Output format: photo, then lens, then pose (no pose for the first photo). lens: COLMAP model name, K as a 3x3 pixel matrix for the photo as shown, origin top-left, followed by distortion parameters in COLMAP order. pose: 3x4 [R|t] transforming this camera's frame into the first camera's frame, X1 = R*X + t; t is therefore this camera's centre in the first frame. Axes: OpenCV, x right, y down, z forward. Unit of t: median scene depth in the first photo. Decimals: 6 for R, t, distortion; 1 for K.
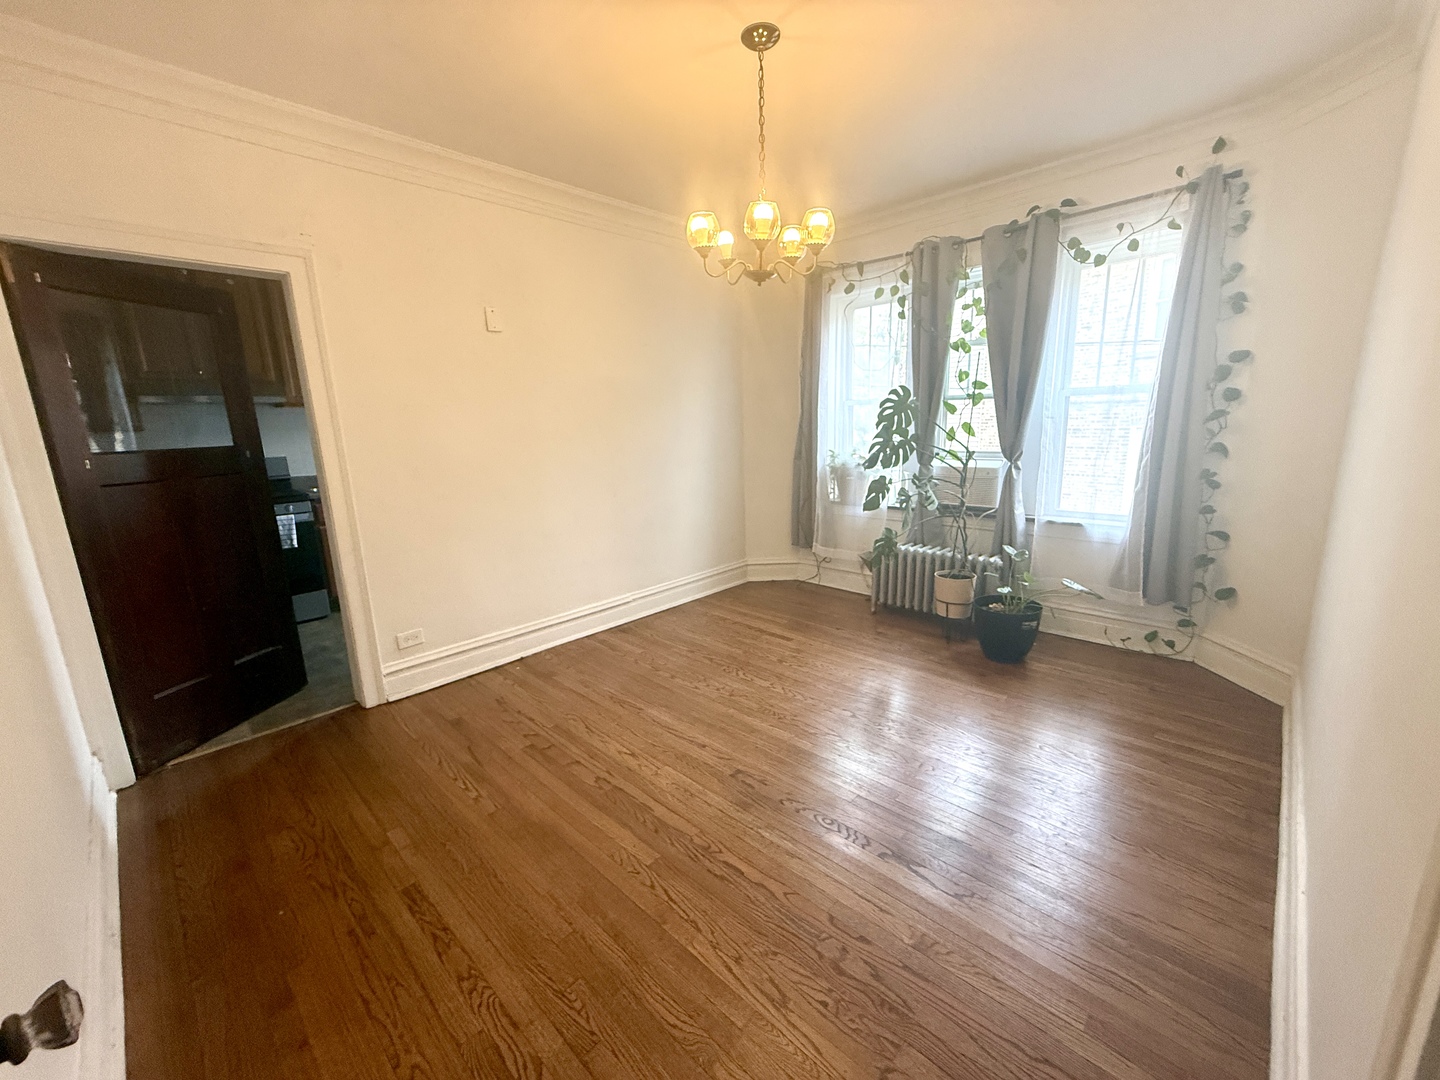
lens RADIAL K [[575.7, 0, 717.8], [0, 575.7, 543.5], [0, 0, 1]] dist [0.003326, -0.000283]
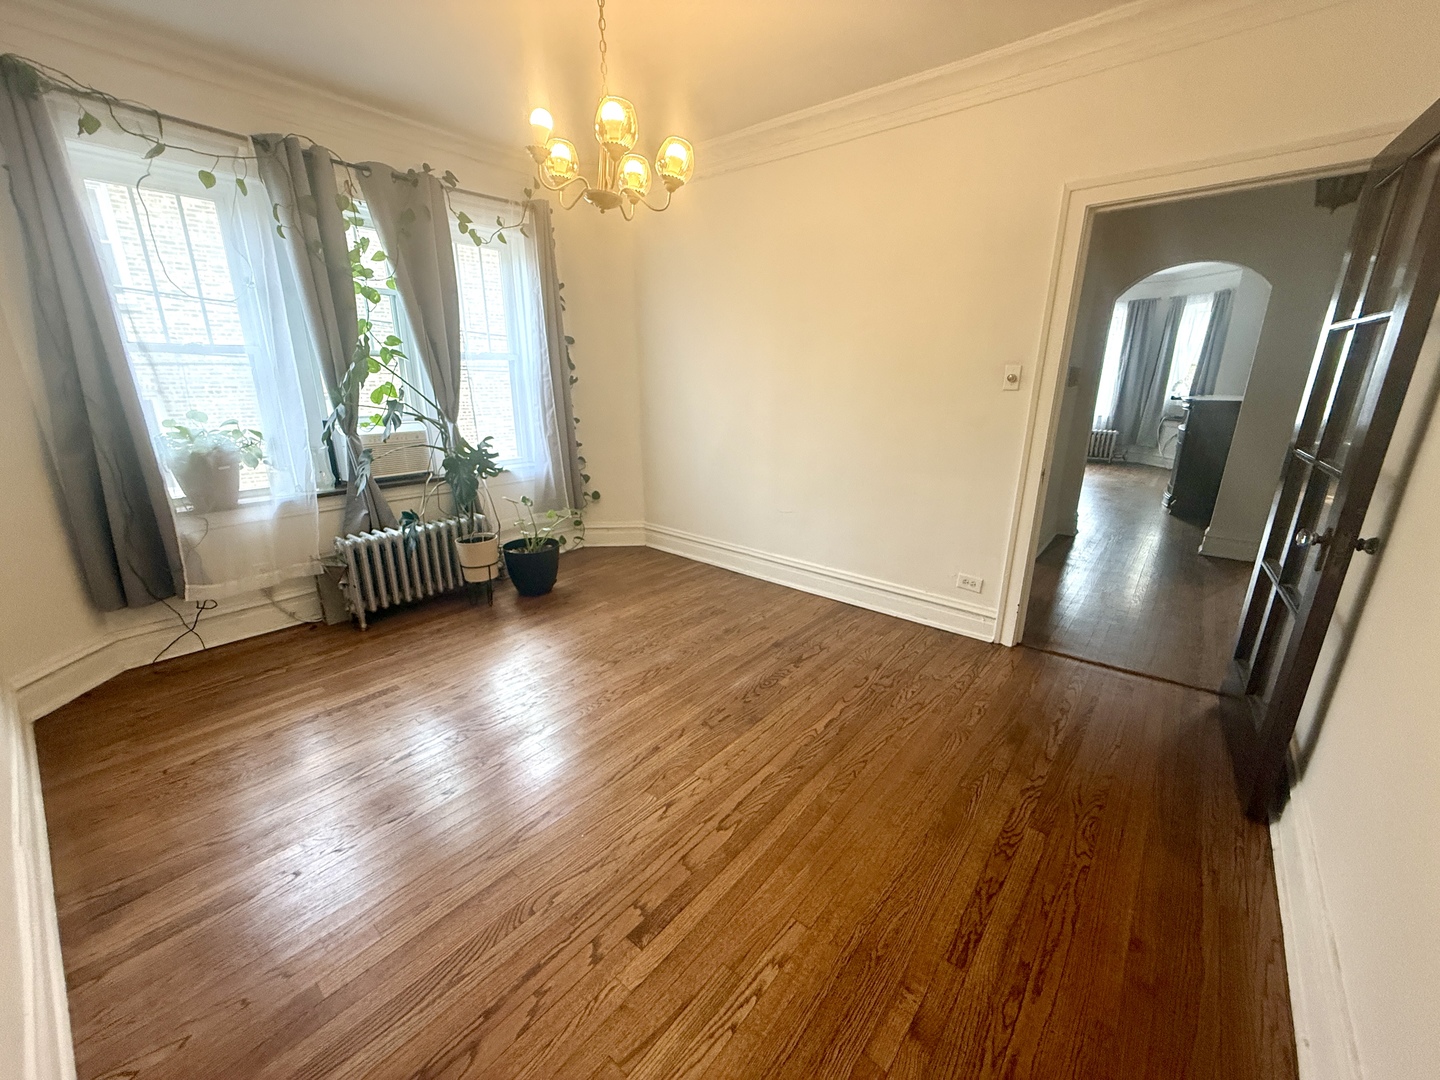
lens RADIAL K [[575.7, 0, 718.4], [0, 575.7, 543.8], [0, 0, 1]] dist [0.003326, -0.000283]
pose [[-0.078443, -0.253193, 0.964230, -0.703837], [0.207684, 0.941839, 0.264210, -0.136152], [-0.975046, 0.220980, -0.021296, 0.754409]]
